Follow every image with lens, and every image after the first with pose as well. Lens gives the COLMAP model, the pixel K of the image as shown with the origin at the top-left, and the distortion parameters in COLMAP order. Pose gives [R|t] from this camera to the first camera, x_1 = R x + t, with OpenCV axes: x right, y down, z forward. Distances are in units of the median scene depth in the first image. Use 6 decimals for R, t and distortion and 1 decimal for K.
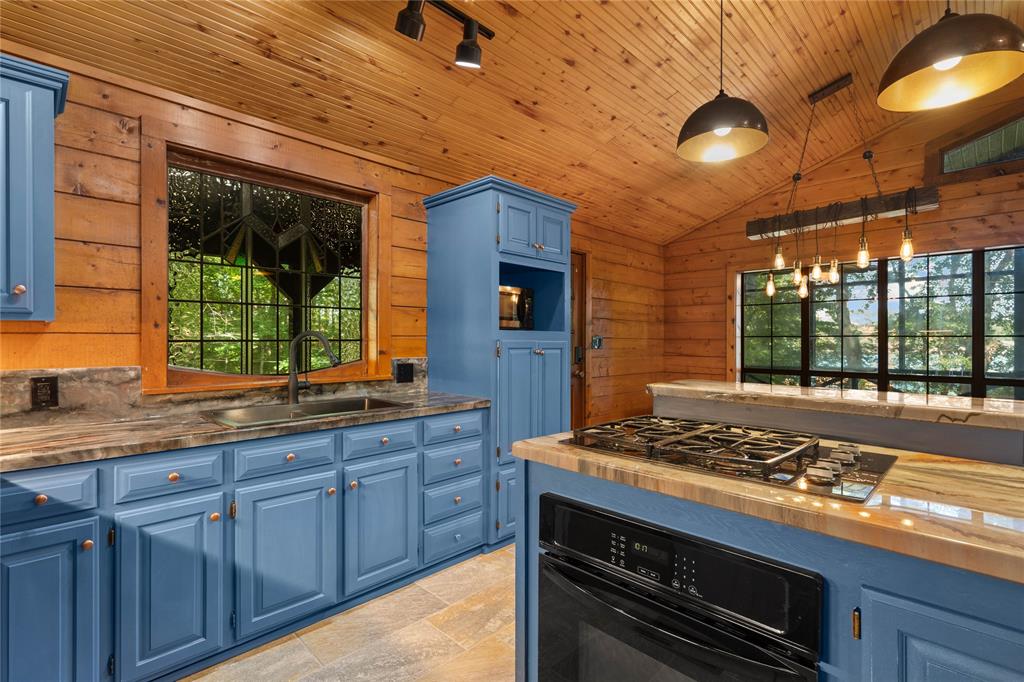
lens RADIAL K [[479.7, 0, 516.5], [0, 479.7, 338.2], [0, 0, 1]] dist [-0.003440, 0.002105]
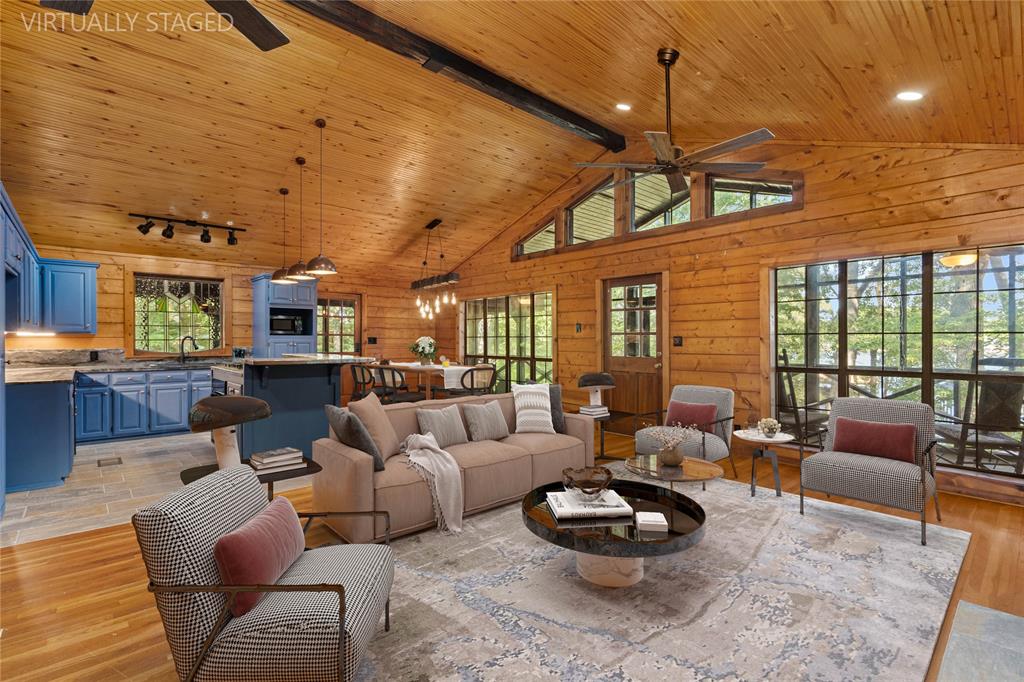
lens RADIAL K [[479.7, 0, 508.8], [0, 479.7, 340.7], [0, 0, 1]] dist [-0.003440, 0.002105]
pose [[0.998241, -0.003085, -0.059206, 1.872908], [0.003471, 0.999973, 0.006418, -0.001257], [0.059184, -0.006612, 0.998225, -1.930128]]
